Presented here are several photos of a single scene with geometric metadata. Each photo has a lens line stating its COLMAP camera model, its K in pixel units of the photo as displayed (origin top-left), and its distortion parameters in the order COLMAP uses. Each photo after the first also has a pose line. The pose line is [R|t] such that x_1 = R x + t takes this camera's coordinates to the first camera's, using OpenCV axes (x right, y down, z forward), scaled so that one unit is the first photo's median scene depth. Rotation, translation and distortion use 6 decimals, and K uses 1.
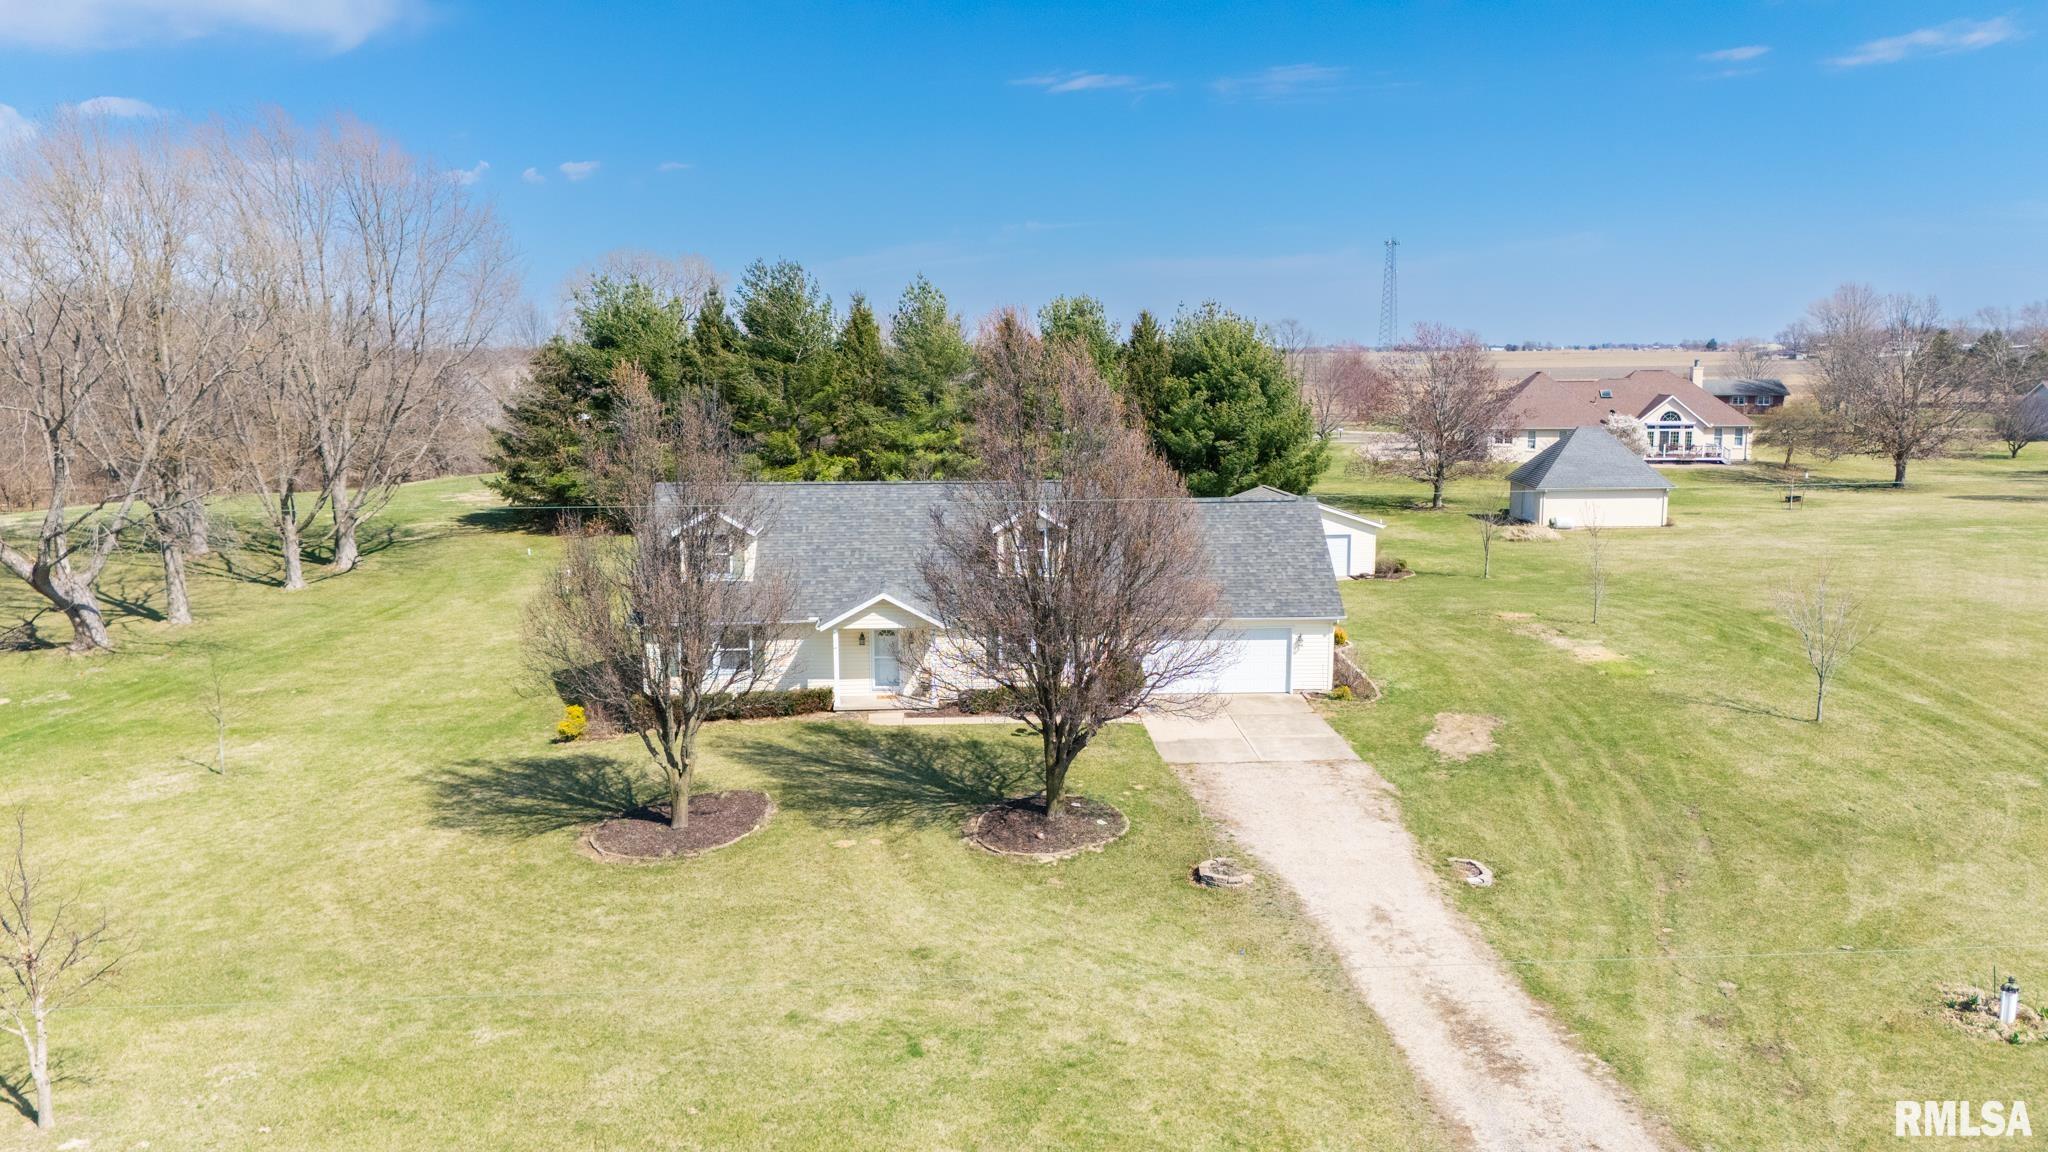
lens RADIAL K [[1523.4, 0, 1024.0], [0, 1523.4, 576.0], [0, 0, 1]] dist [0.003493, -0.001227]
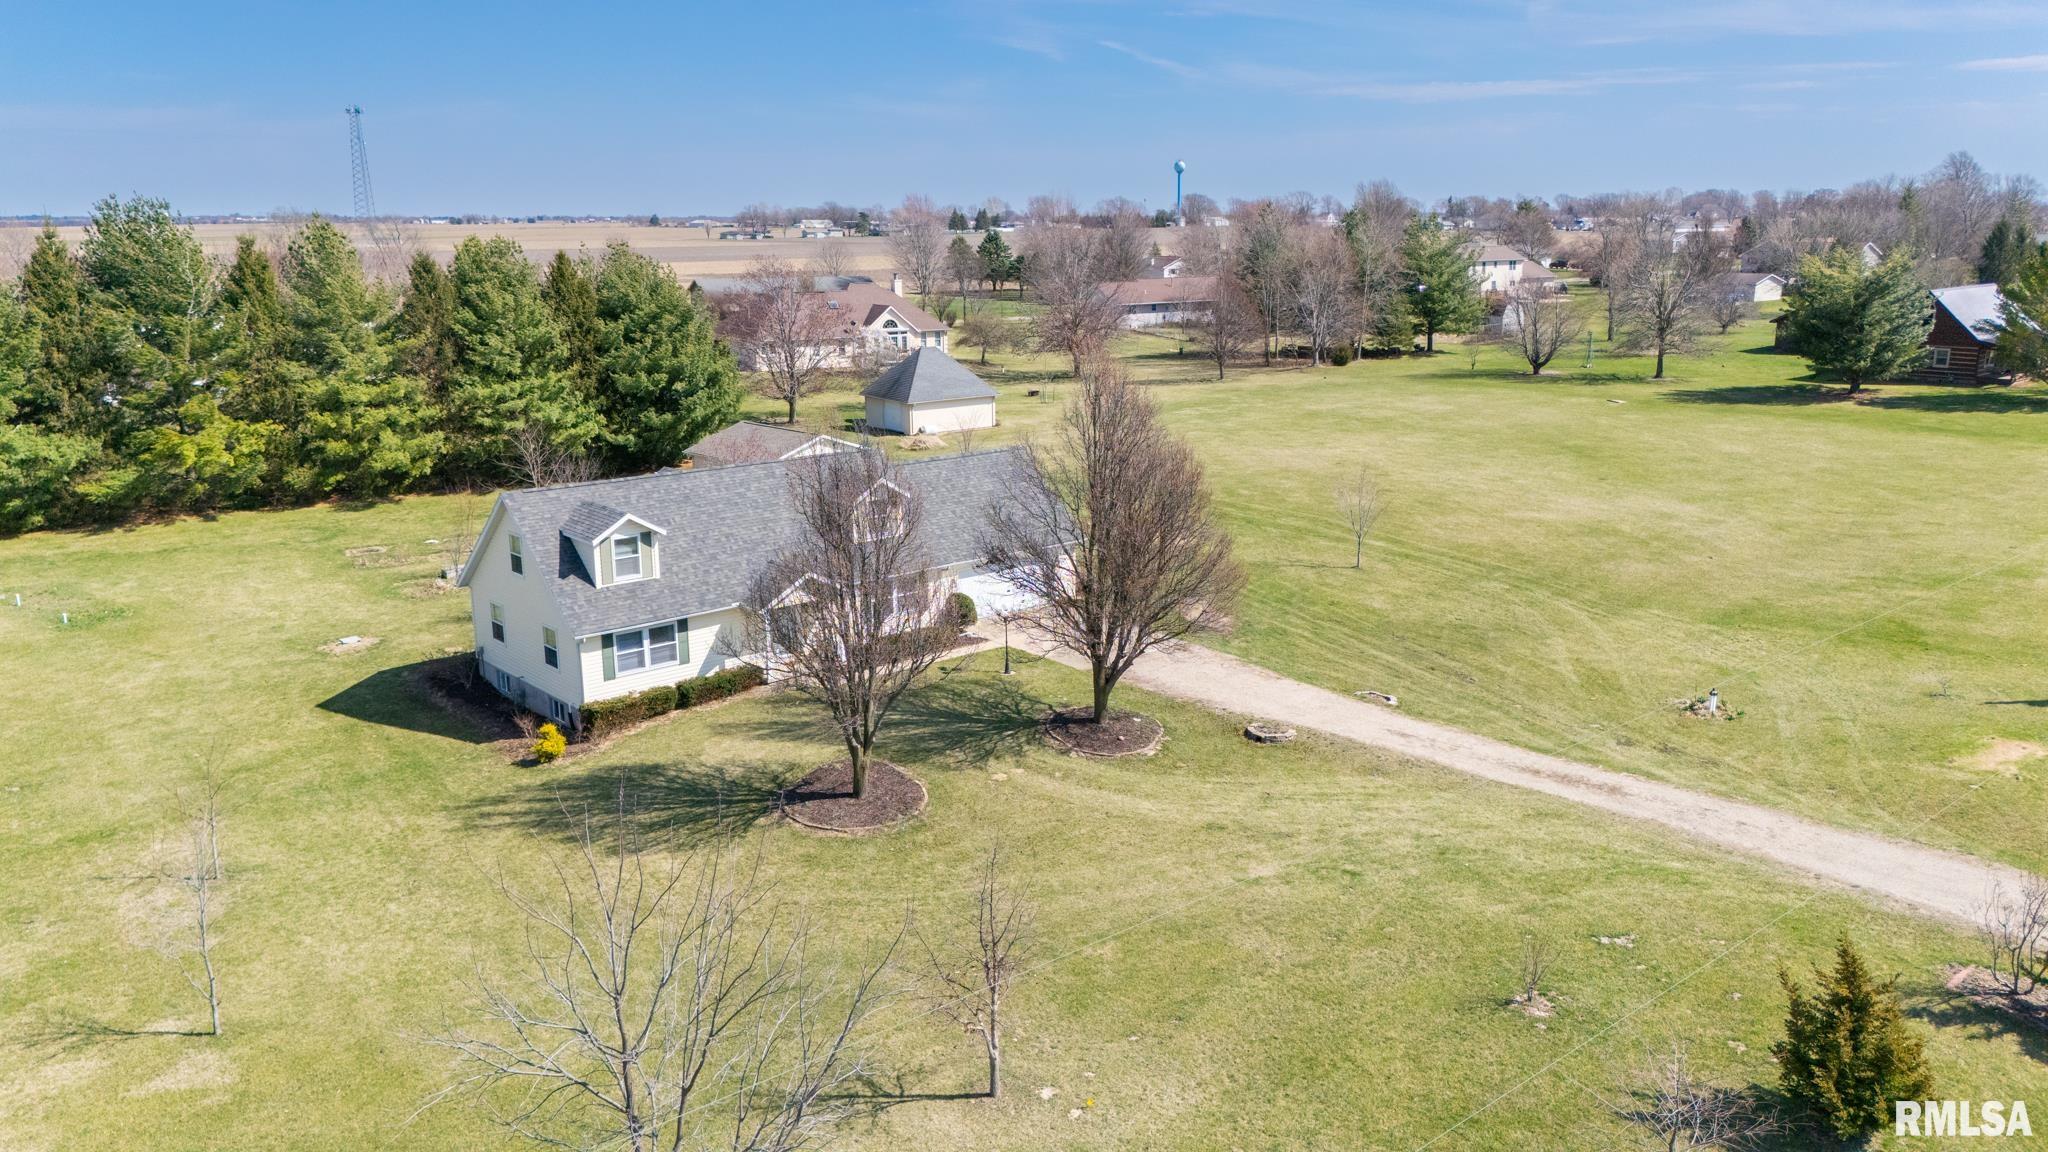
lens RADIAL K [[1523.4, 0, 1024.0], [0, 1523.4, 576.0], [0, 0, 1]] dist [0.003493, -0.001227]
pose [[0.752839, -0.146553, 0.641681, -0.348253], [0.087573, 0.988532, 0.123027, -0.055482], [-0.652352, -0.036425, 0.757040, 0.018916]]
